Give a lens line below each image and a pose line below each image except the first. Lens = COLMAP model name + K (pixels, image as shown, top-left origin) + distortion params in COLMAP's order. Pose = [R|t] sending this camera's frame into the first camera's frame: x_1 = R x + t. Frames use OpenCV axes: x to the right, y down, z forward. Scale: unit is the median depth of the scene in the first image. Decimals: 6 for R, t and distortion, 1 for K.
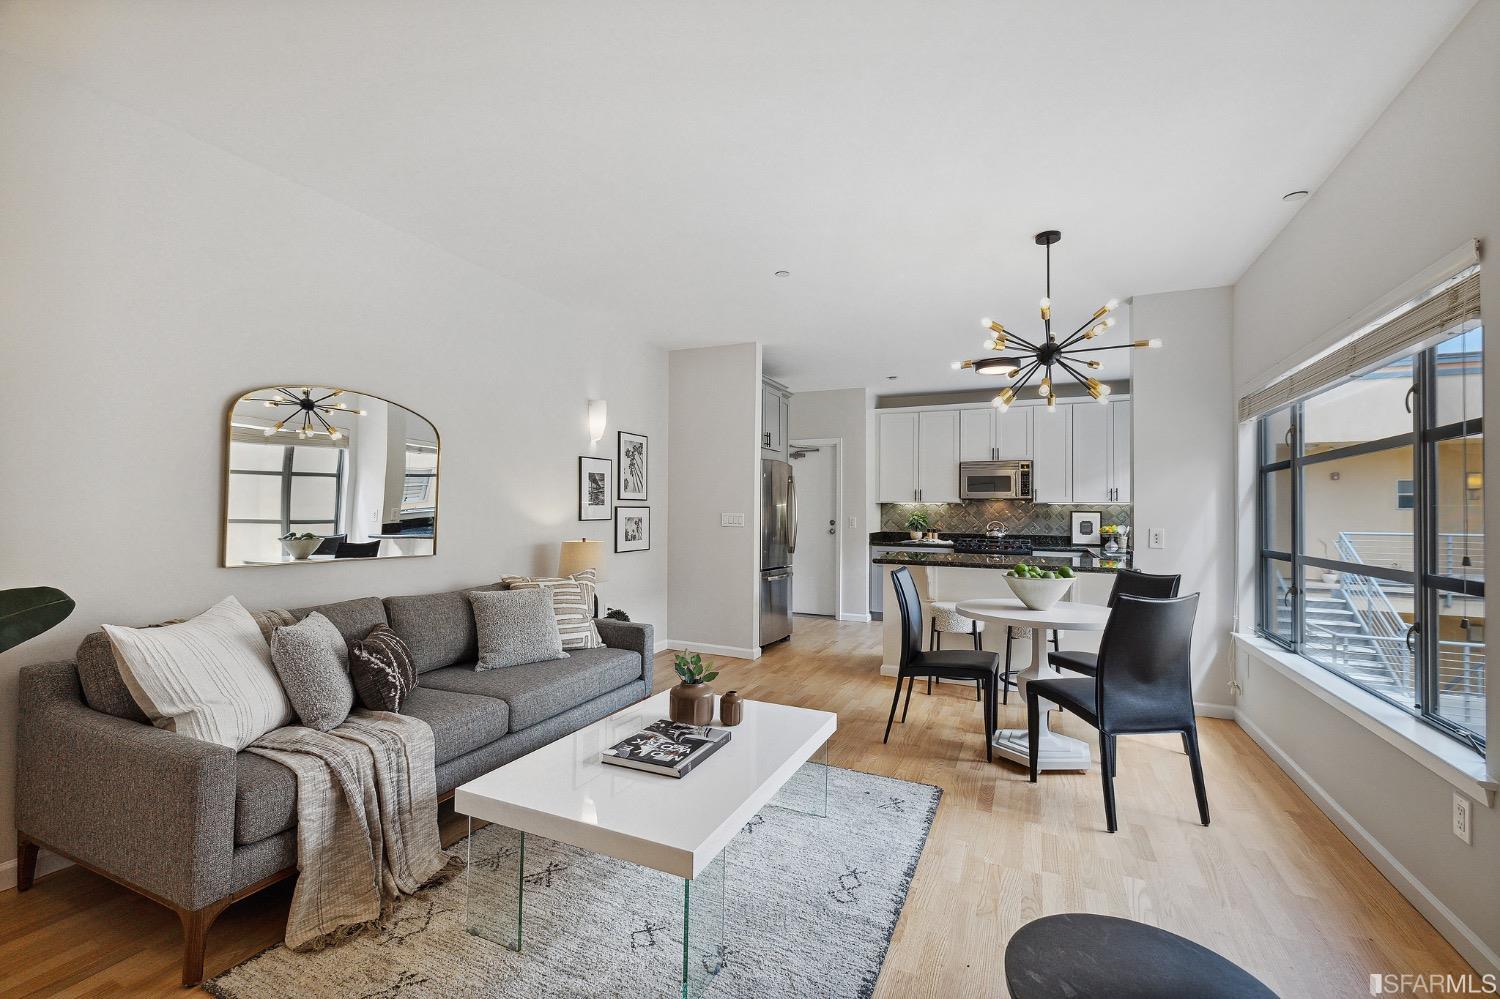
lens RADIAL K [[636.9, 0, 744.7], [0, 636.9, 492.8], [0, 0, 1]] dist [-0.001712, -0.000697]
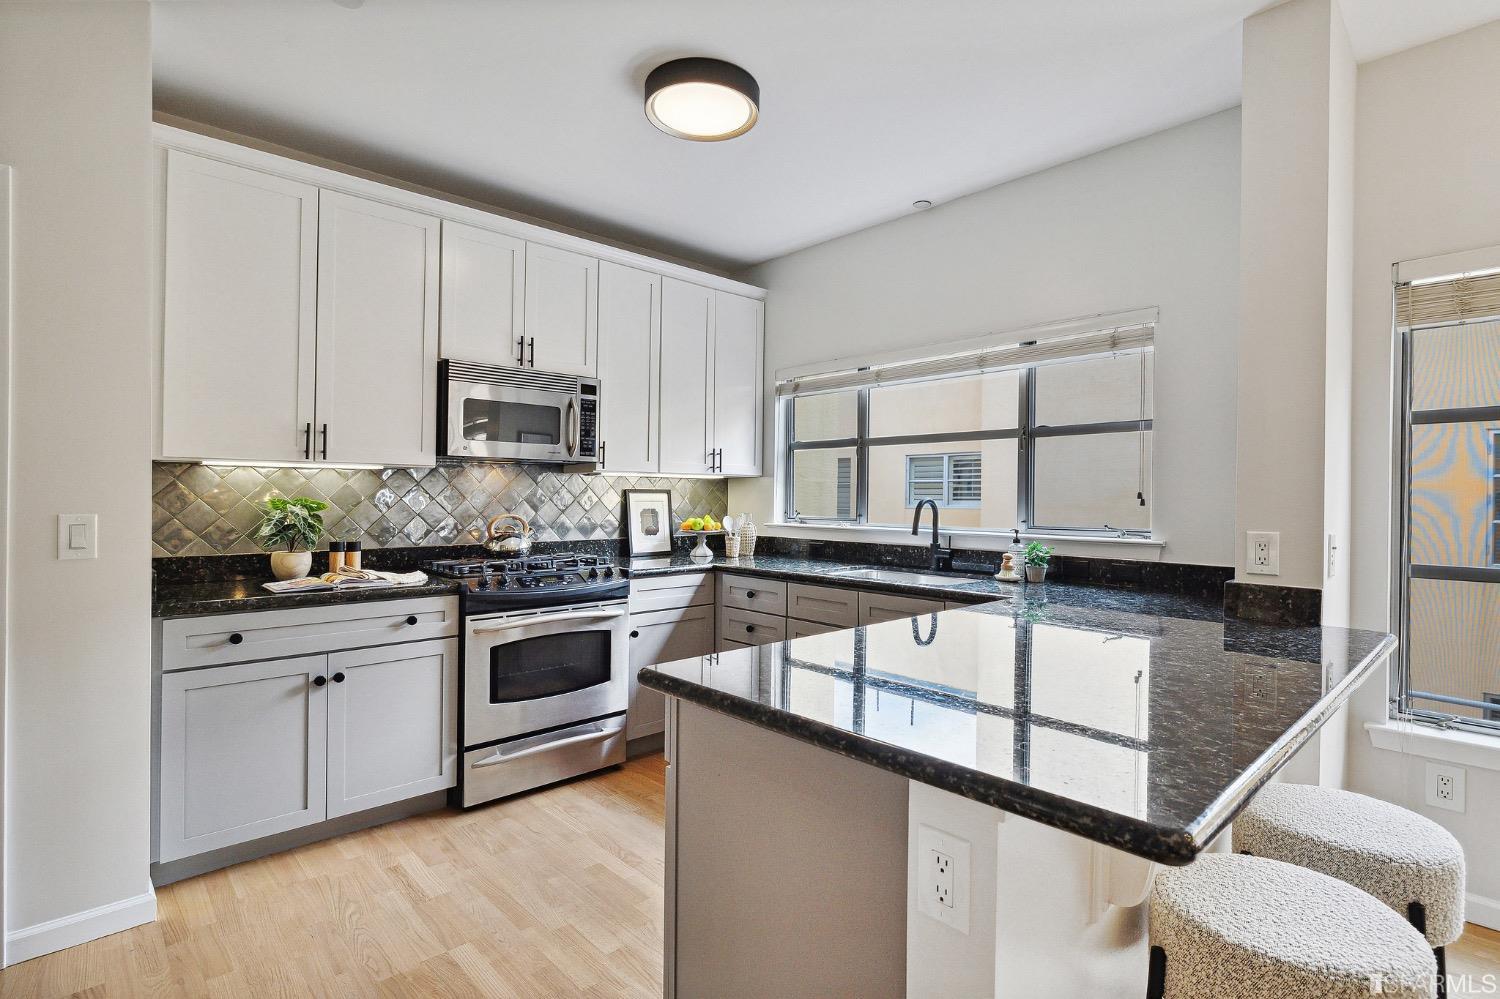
lens RADIAL K [[728.2, 0, 750.0], [0, 728.2, 499.5], [0, 0, 1]] dist [-0.000938, 0.000052]
pose [[0.381421, -0.013238, 0.924307, 0.013816], [-0.030542, 0.999171, 0.026913, 0.018038], [-0.923897, -0.038496, 0.380700, 0.699701]]
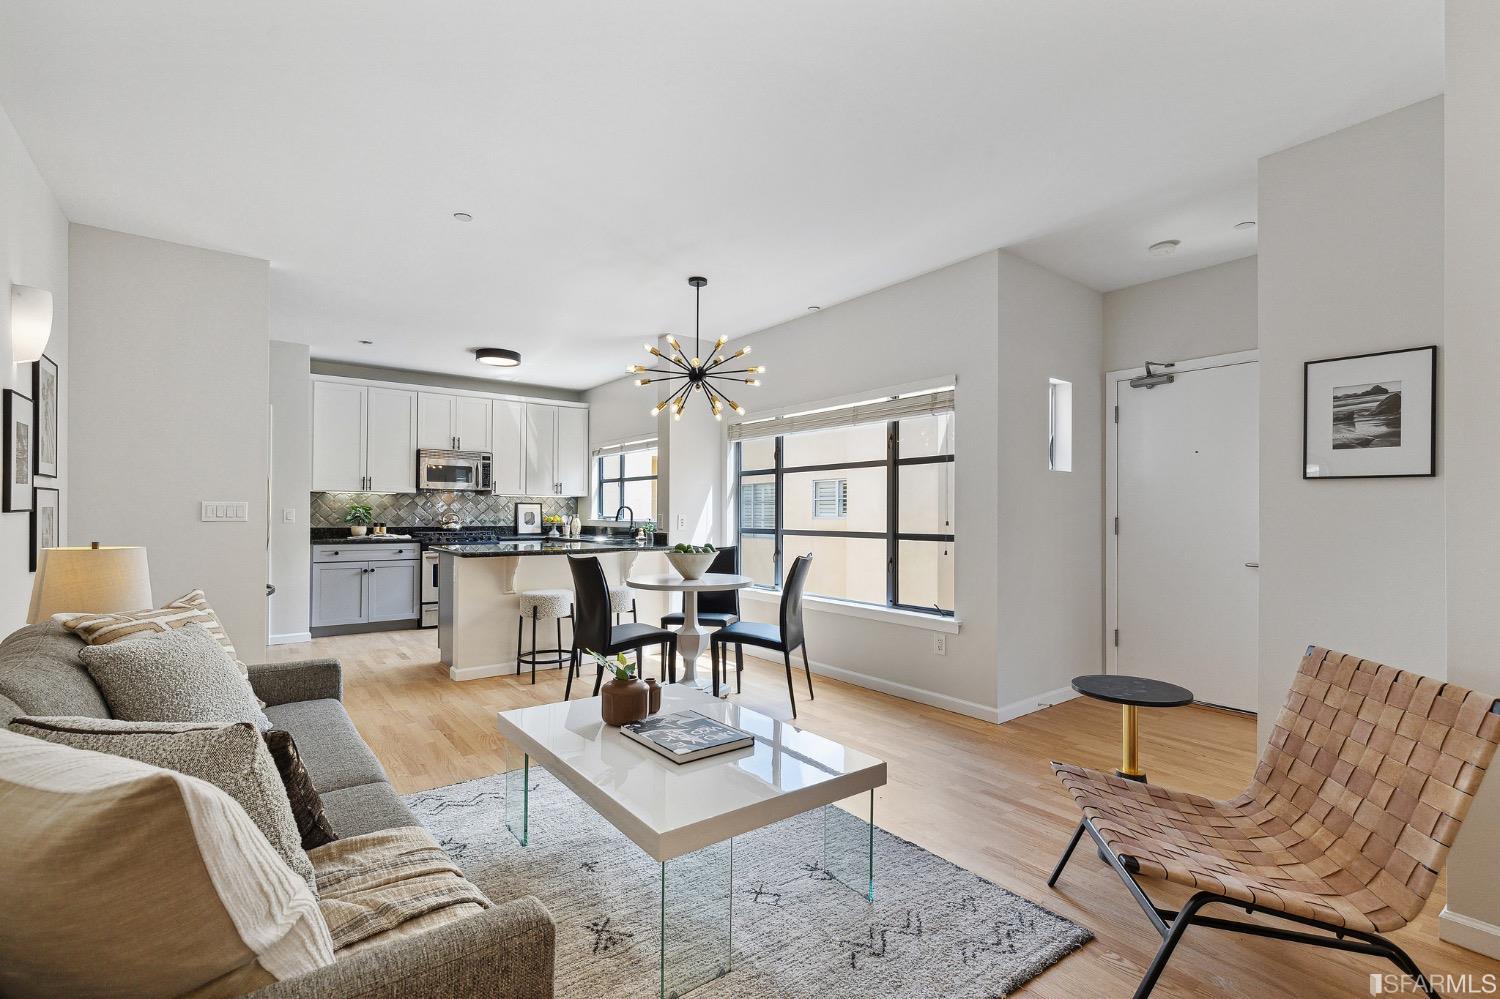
lens RADIAL K [[676.2, 0, 741.8], [0, 676.2, 512.1], [0, 0, 1]] dist [-0.000750, -0.000225]
pose [[0.475652, -0.007026, 0.879605, -0.306646], [-0.026587, 0.999396, 0.022360, 0.009131], [-0.879231, -0.034022, 0.475179, 0.135665]]
